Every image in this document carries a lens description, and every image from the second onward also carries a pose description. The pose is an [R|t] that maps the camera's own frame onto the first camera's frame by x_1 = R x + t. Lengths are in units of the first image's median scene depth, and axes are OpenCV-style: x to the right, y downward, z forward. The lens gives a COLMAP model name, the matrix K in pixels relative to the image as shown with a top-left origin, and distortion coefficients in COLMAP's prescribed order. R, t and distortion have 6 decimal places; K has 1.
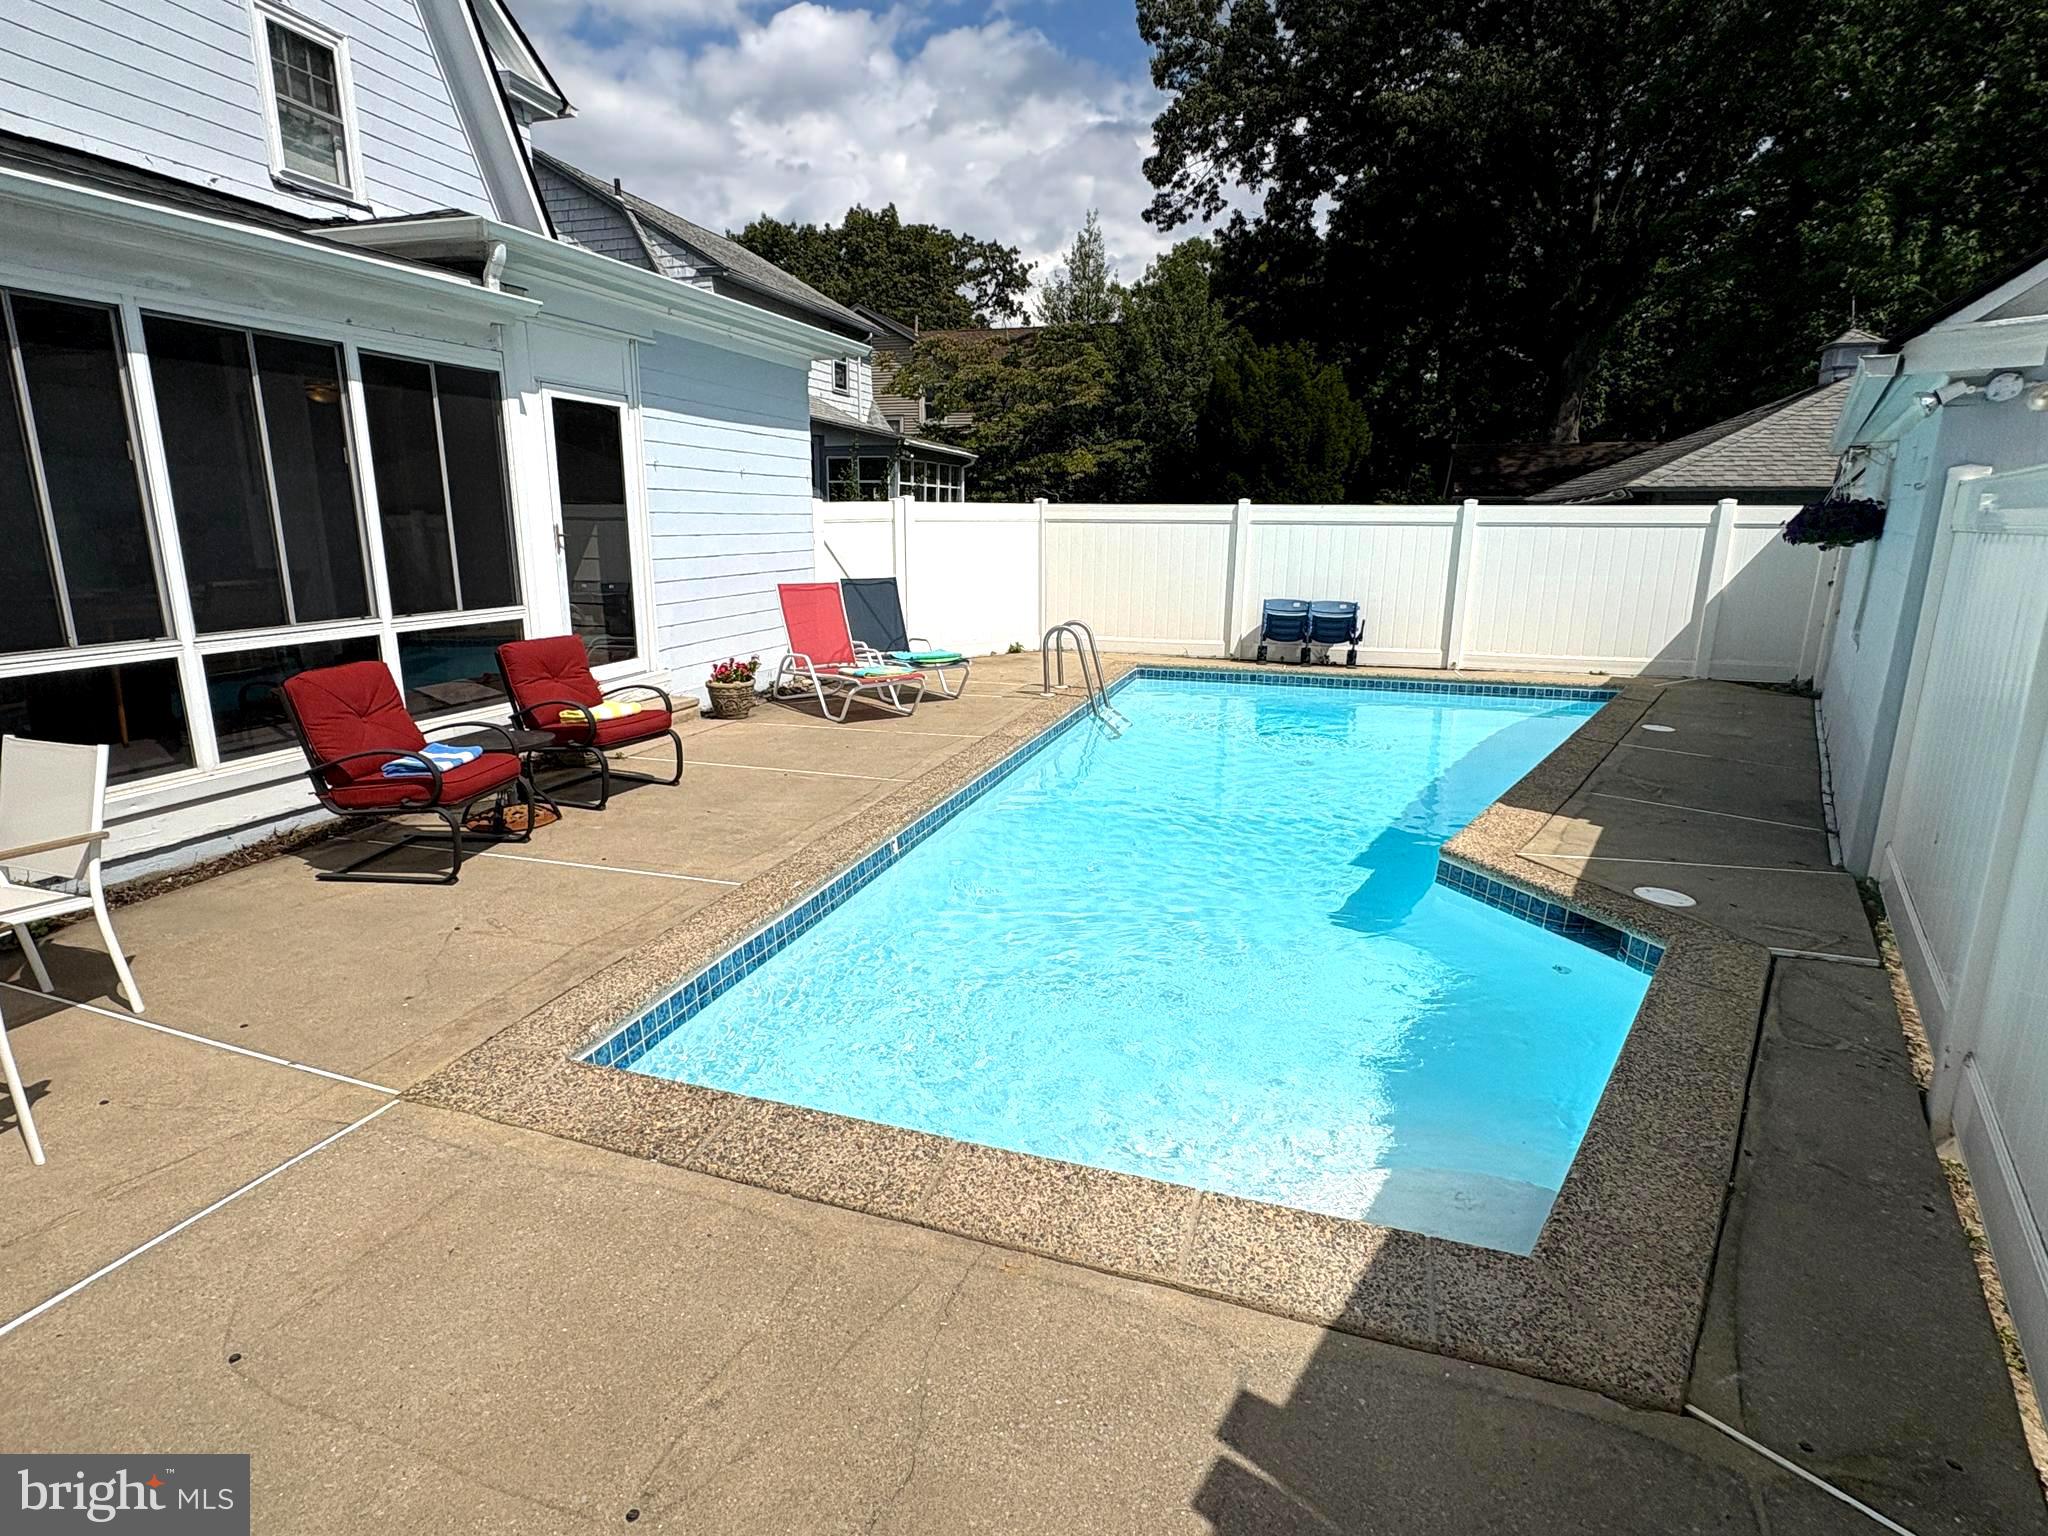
lens RADIAL K [[1057.6, 0, 989.9], [0, 1057.6, 767.7], [0, 0, 1]] dist [0.002209, 0.000790]
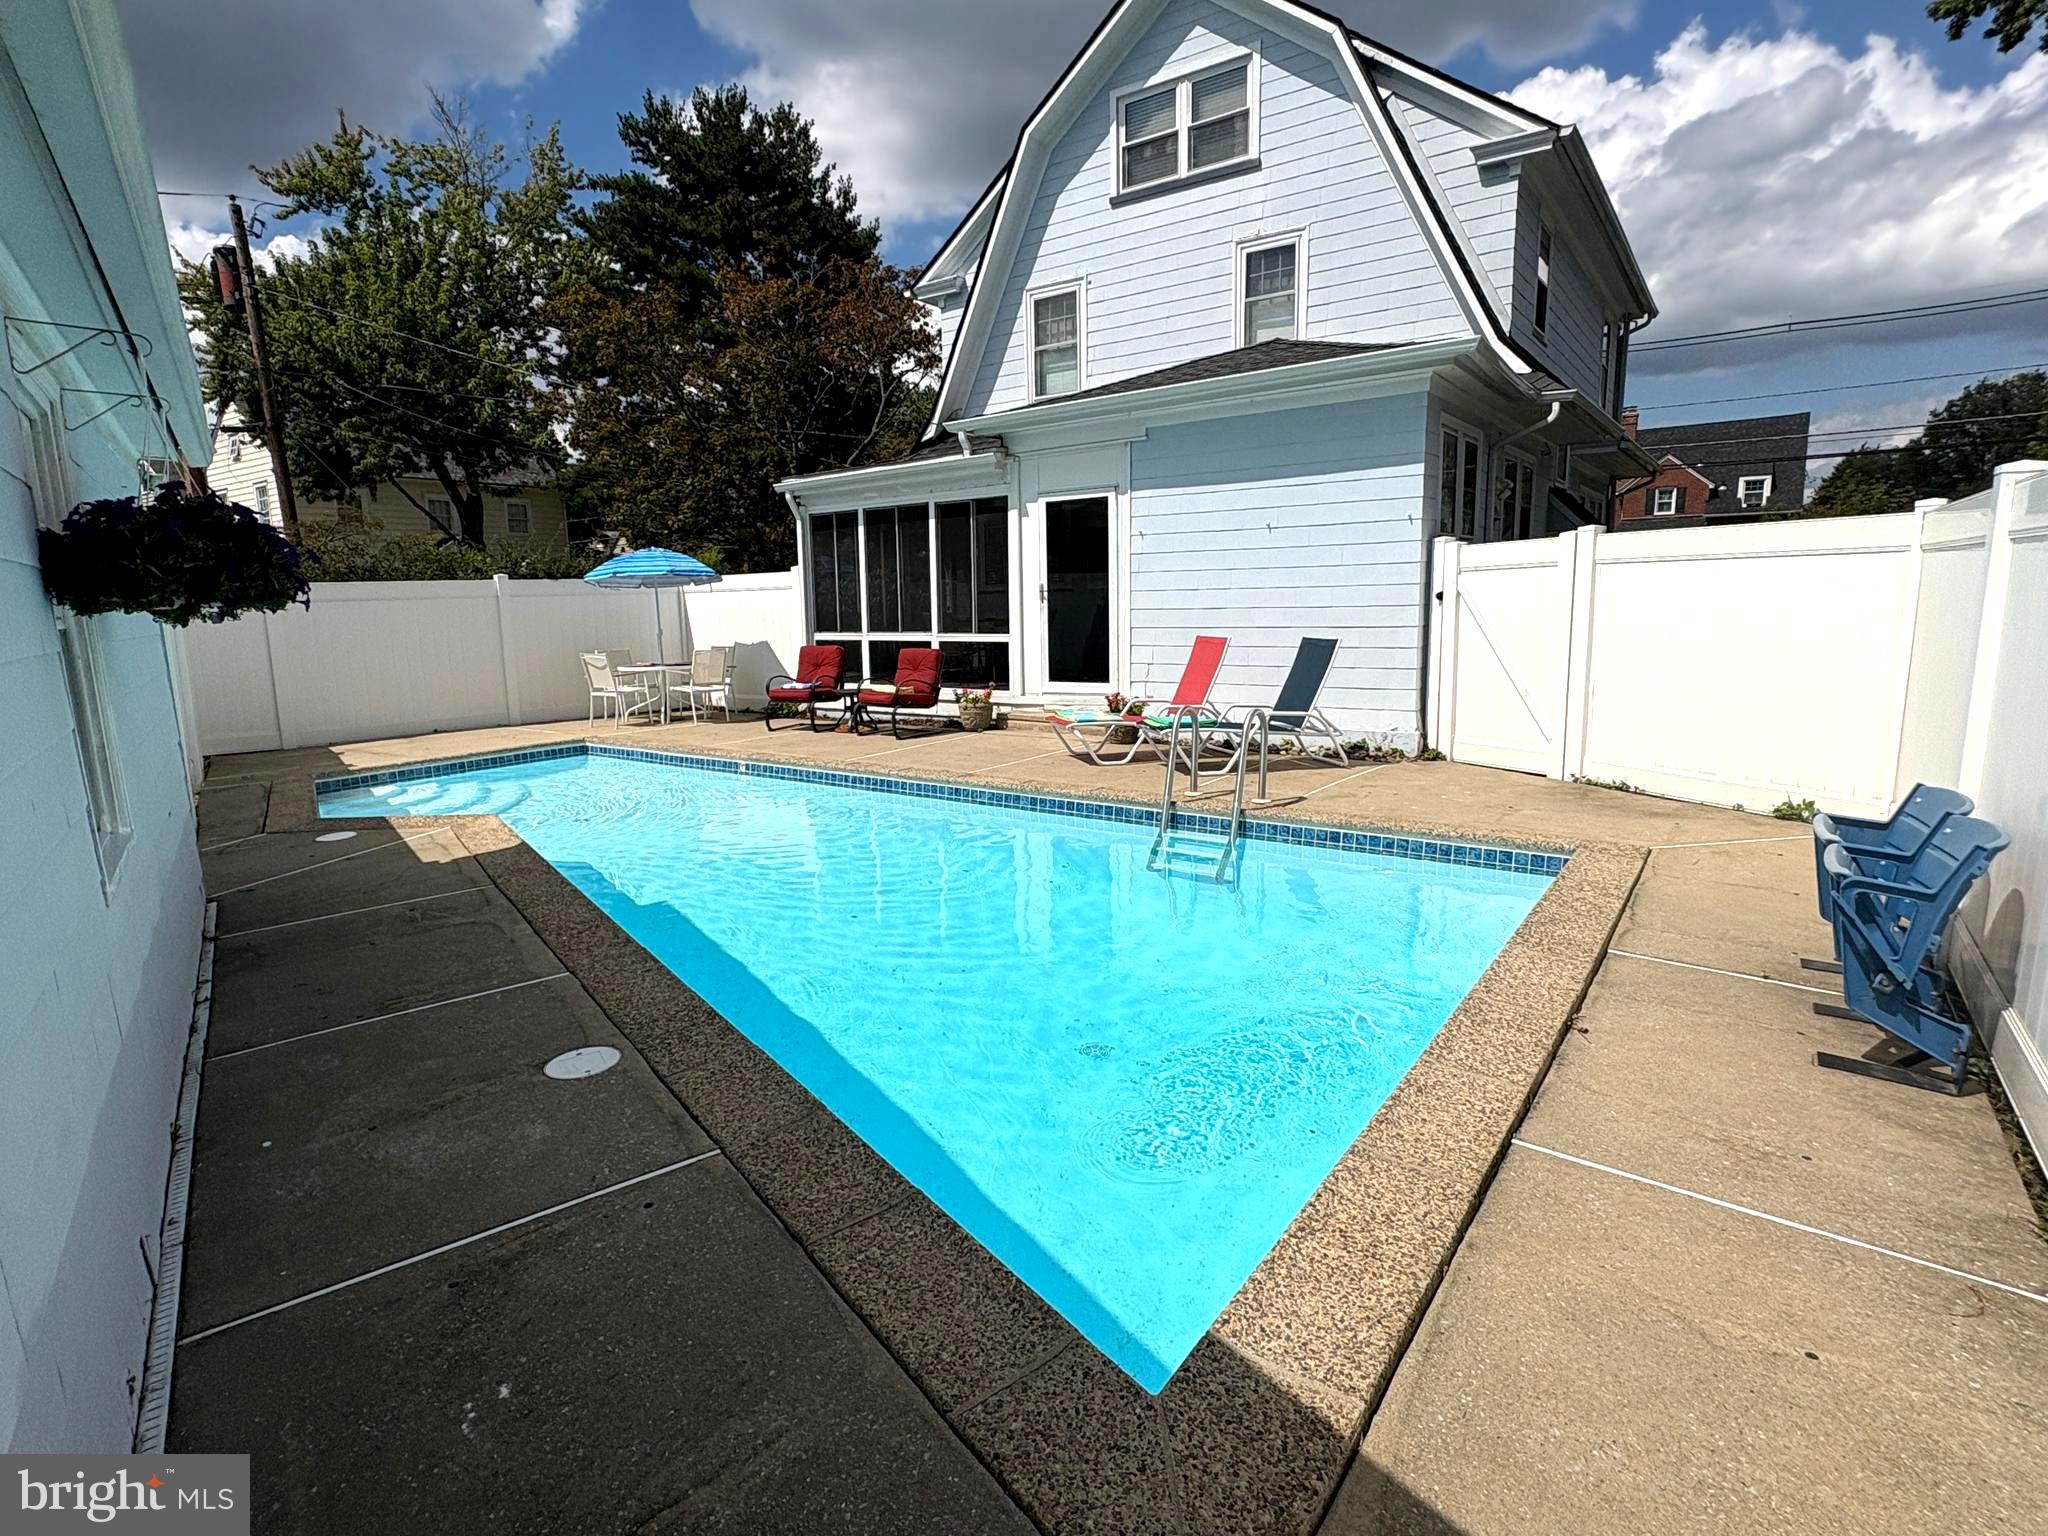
lens RADIAL K [[1057.6, 0, 989.9], [0, 1057.6, 767.7], [0, 0, 1]] dist [0.002209, 0.000790]
pose [[-0.313003, 0.151721, -0.937555, 0.797159], [-0.197740, 0.955115, 0.220578, -0.218003], [0.928939, 0.254434, -0.268952, 1.028318]]
